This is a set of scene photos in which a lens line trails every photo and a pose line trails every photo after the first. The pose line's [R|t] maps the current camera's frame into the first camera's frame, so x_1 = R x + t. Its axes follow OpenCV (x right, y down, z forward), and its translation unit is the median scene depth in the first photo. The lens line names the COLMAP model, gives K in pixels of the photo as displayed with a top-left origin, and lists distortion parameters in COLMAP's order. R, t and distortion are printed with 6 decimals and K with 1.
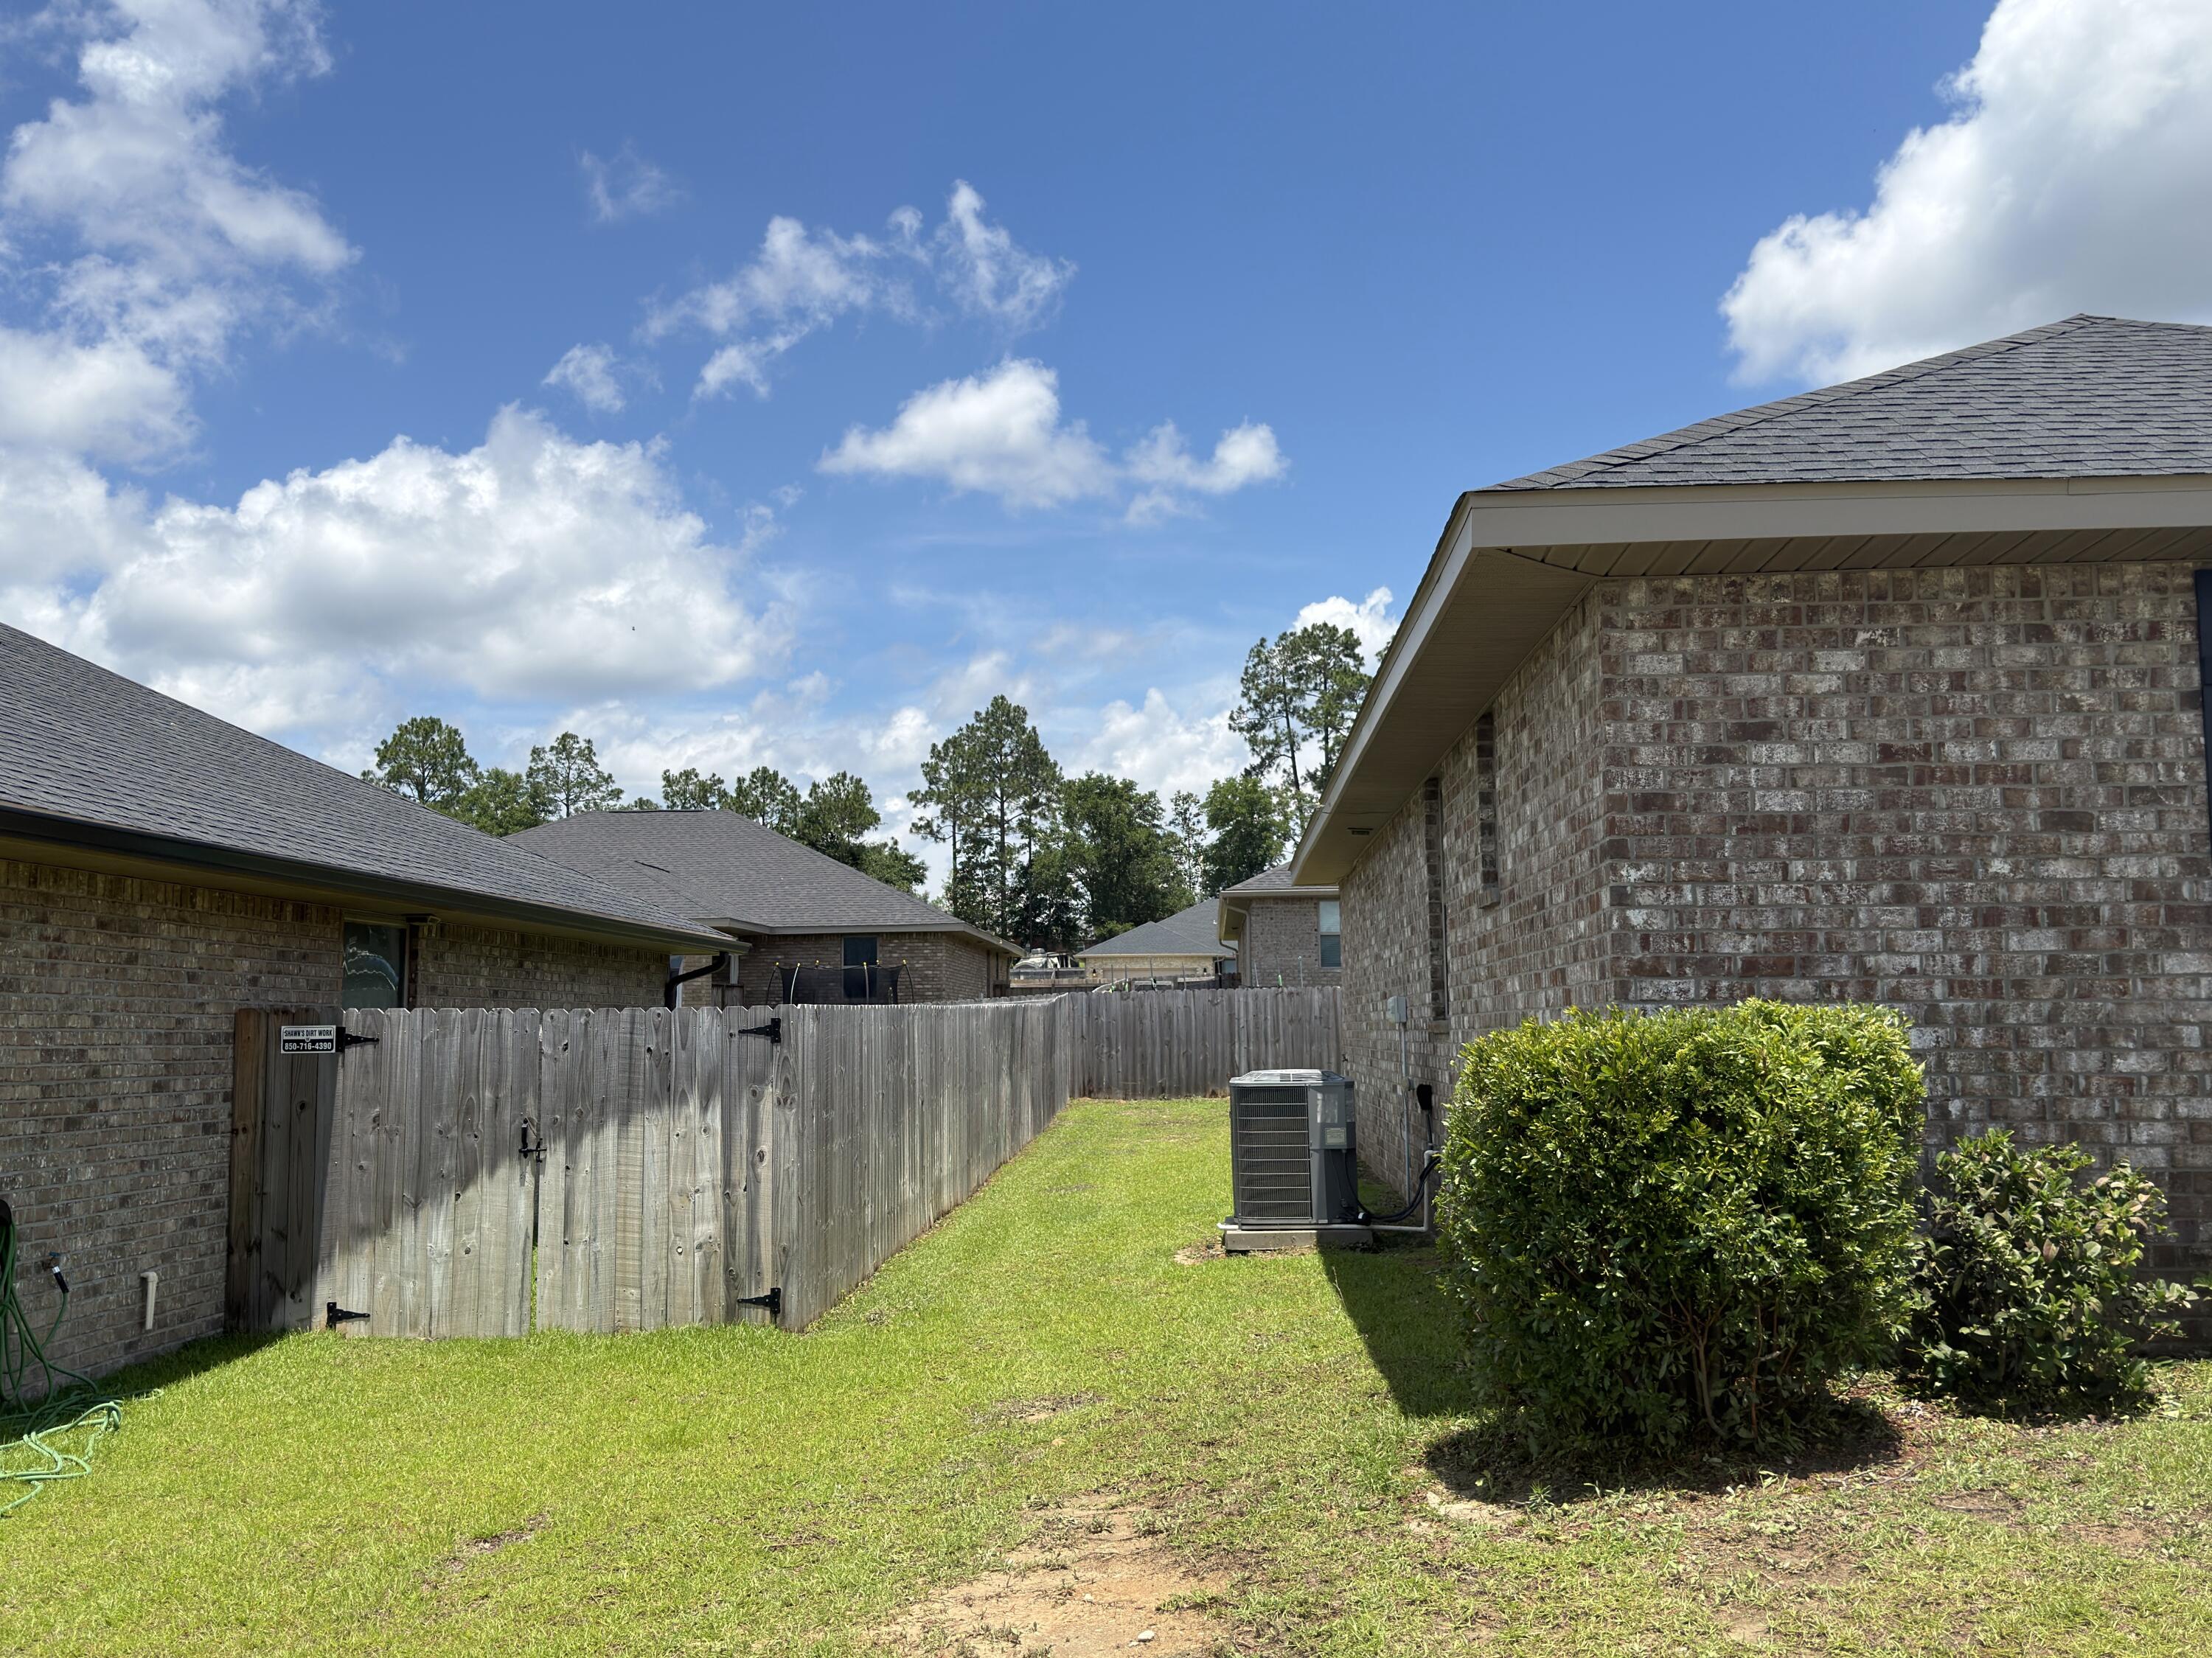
lens RADIAL K [[2053.8, 0, 1106.0], [0, 2053.8, 829.0], [0, 0, 1]] dist [0.086453, -0.140704]
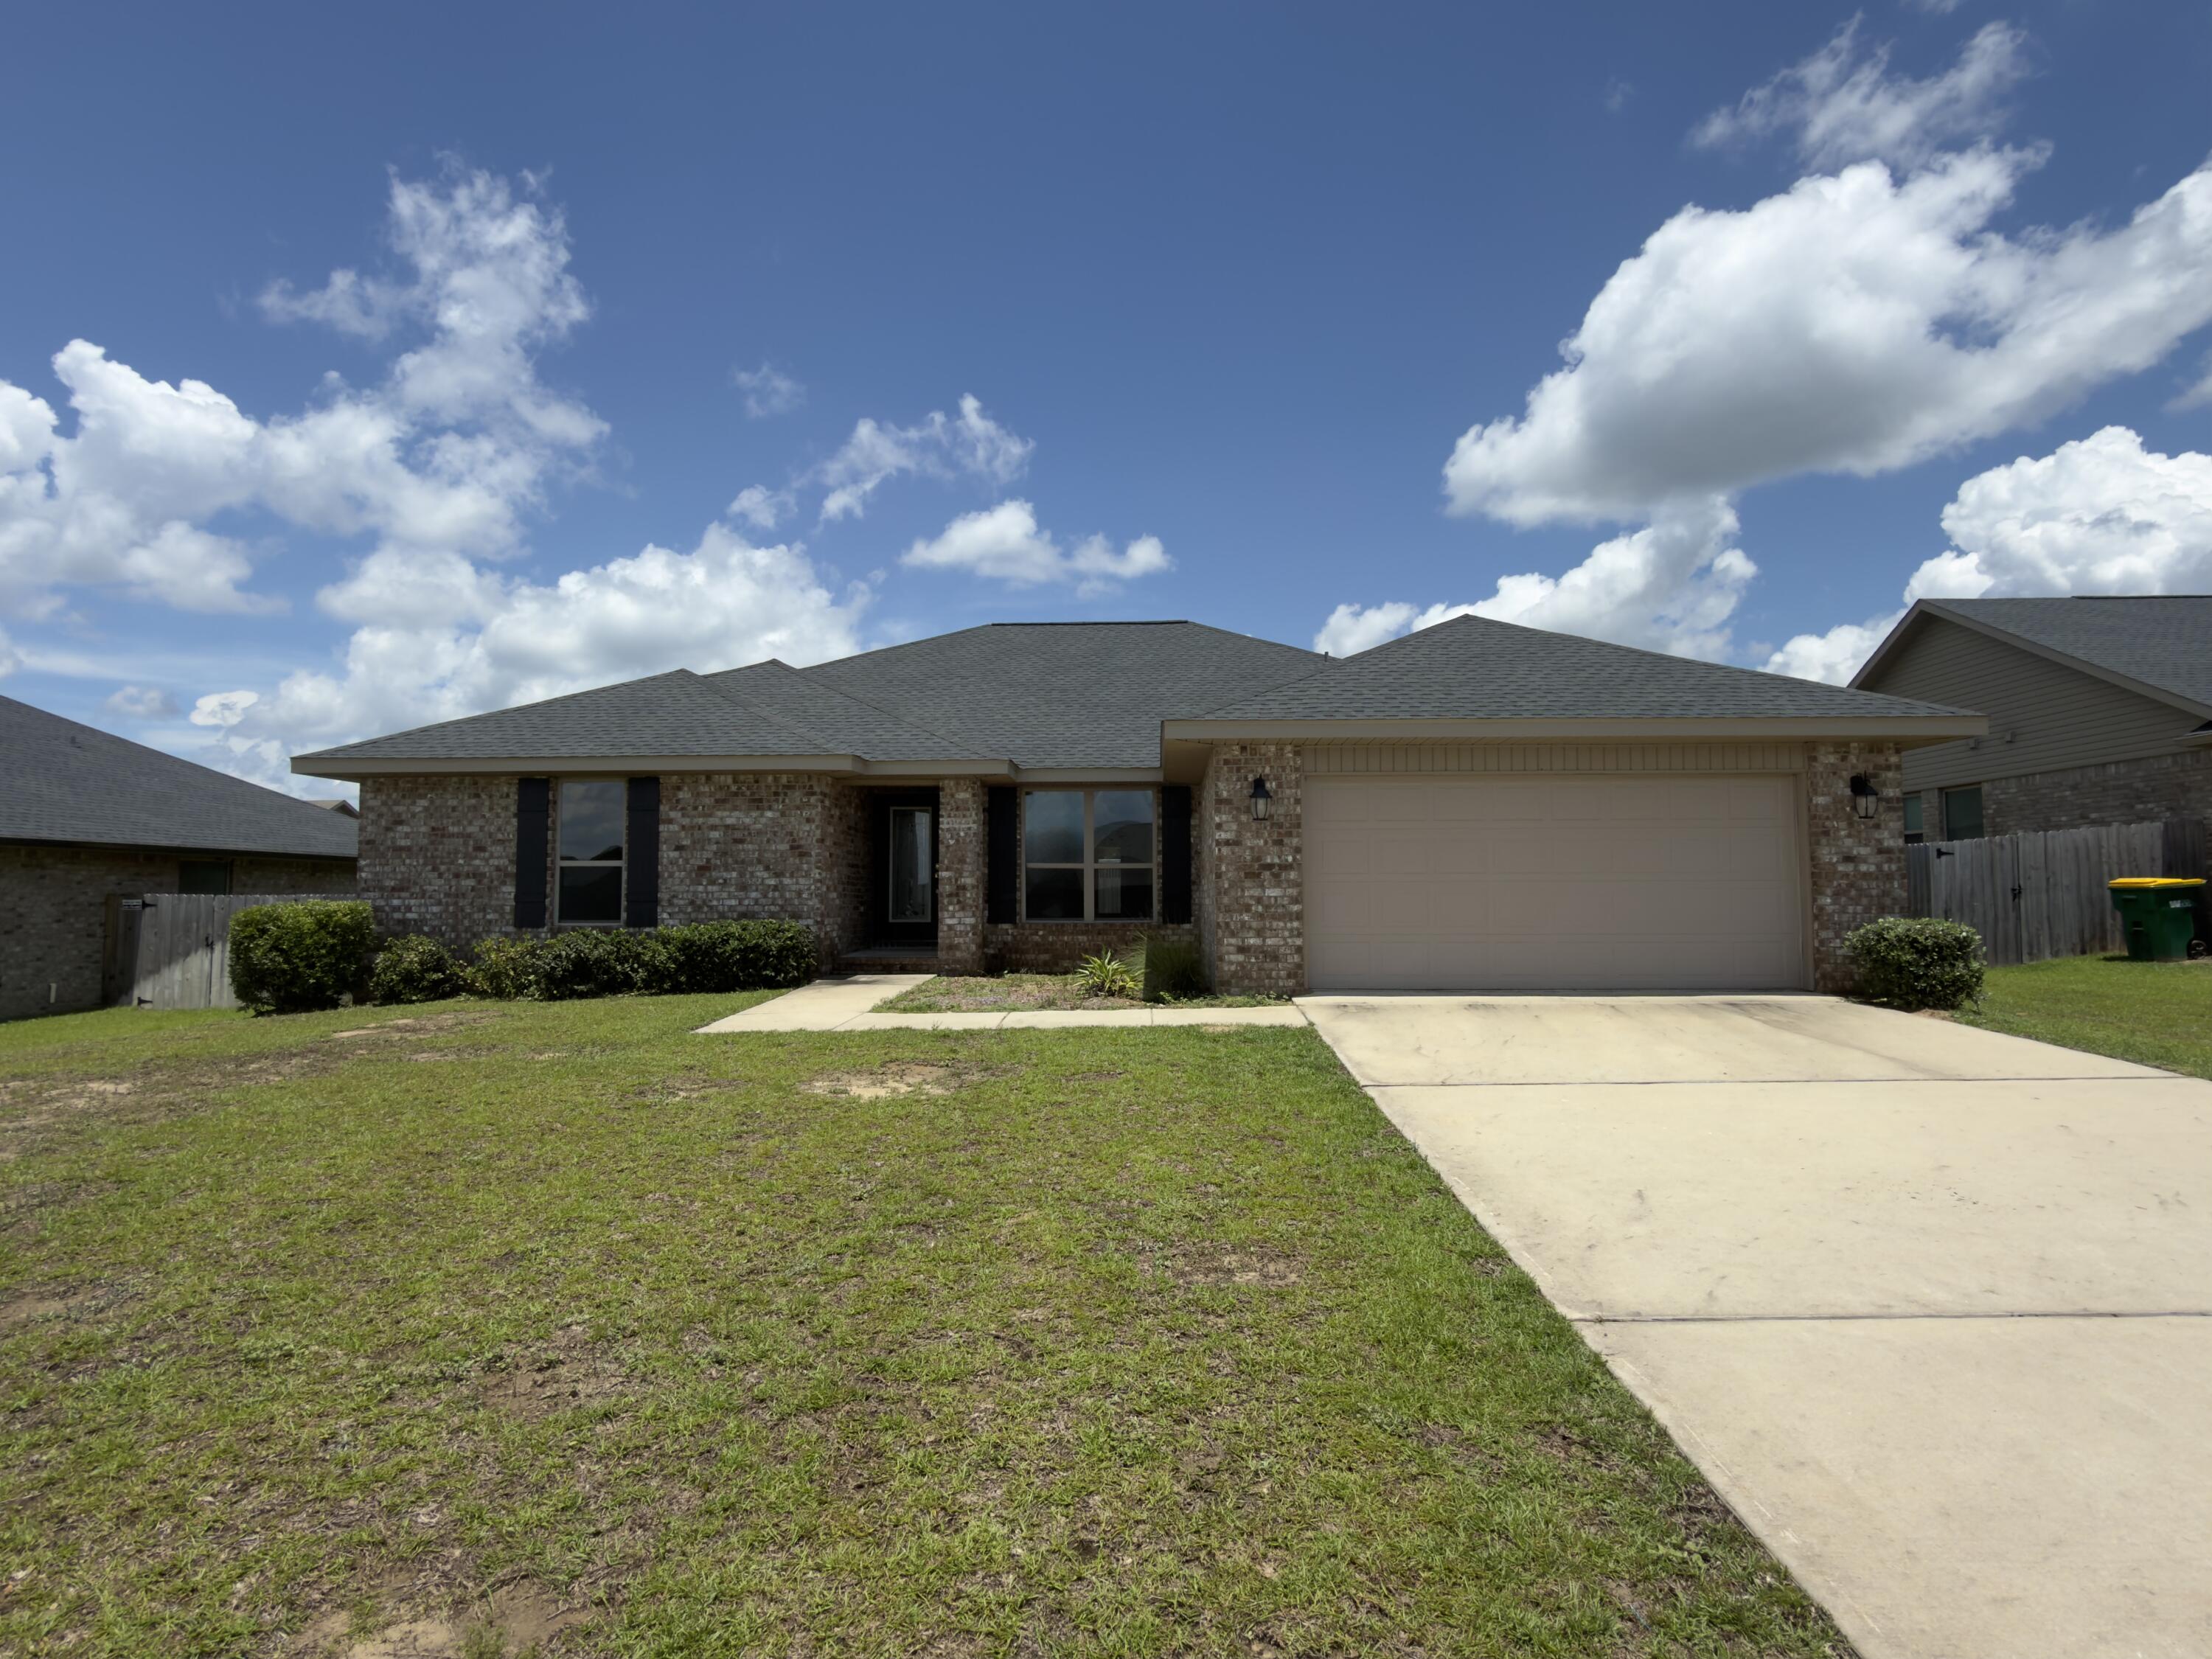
lens RADIAL K [[1214.7, 0, 1109.5], [0, 1214.7, 841.4], [0, 0, 1]] dist [-0.007086, 0.000251]
pose [[0.999471, 0.007676, 0.031589, 0.961922], [-0.009283, 0.998652, 0.051061, -0.086690], [-0.031154, -0.051327, 0.998196, -0.726197]]
